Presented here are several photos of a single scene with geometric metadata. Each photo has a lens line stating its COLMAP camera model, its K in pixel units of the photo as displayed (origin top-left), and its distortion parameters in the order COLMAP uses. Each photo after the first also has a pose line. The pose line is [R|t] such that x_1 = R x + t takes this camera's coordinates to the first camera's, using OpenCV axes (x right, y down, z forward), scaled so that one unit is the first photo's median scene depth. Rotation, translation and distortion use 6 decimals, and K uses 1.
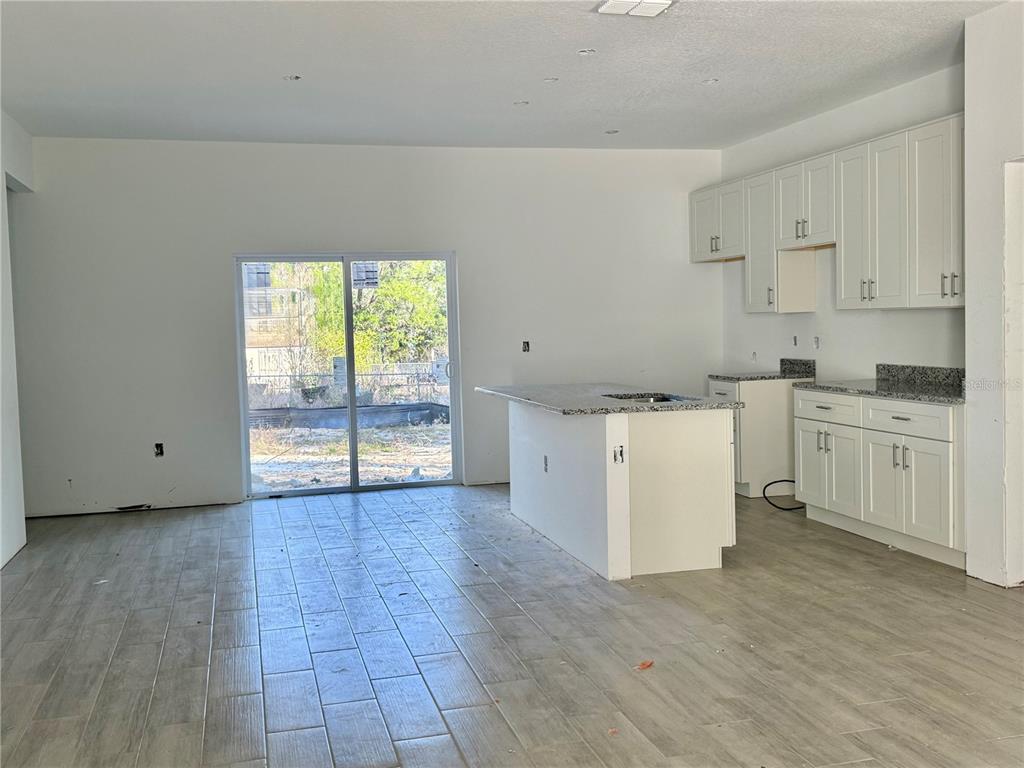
lens RADIAL K [[1038.2, 0, 512.4], [0, 1038.2, 383.4], [0, 0, 1]] dist [0.000986, 0.000000]
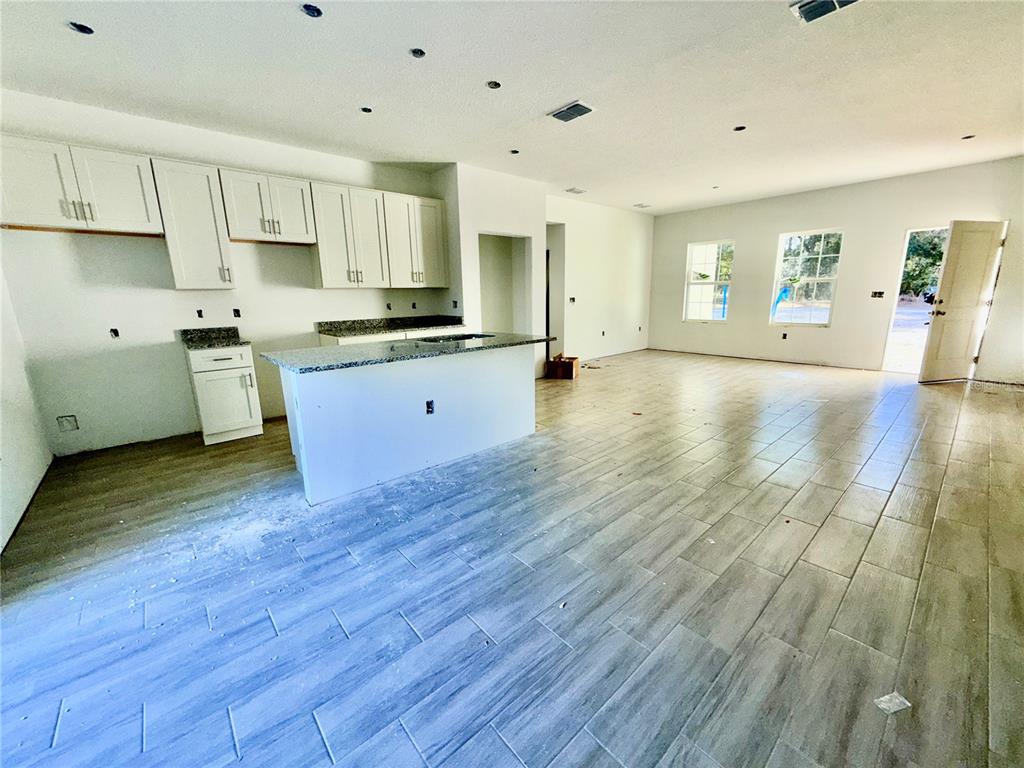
lens RADIAL K [[407.6, 0, 512.1], [0, 407.6, 383.6], [0, 0, 1]] dist [0.002591, 0.000289]
pose [[-0.447968, -0.160986, 0.879437, -0.397284], [0.084098, 0.971706, 0.220714, -0.042681], [-0.890086, 0.172832, -0.421754, 1.053557]]
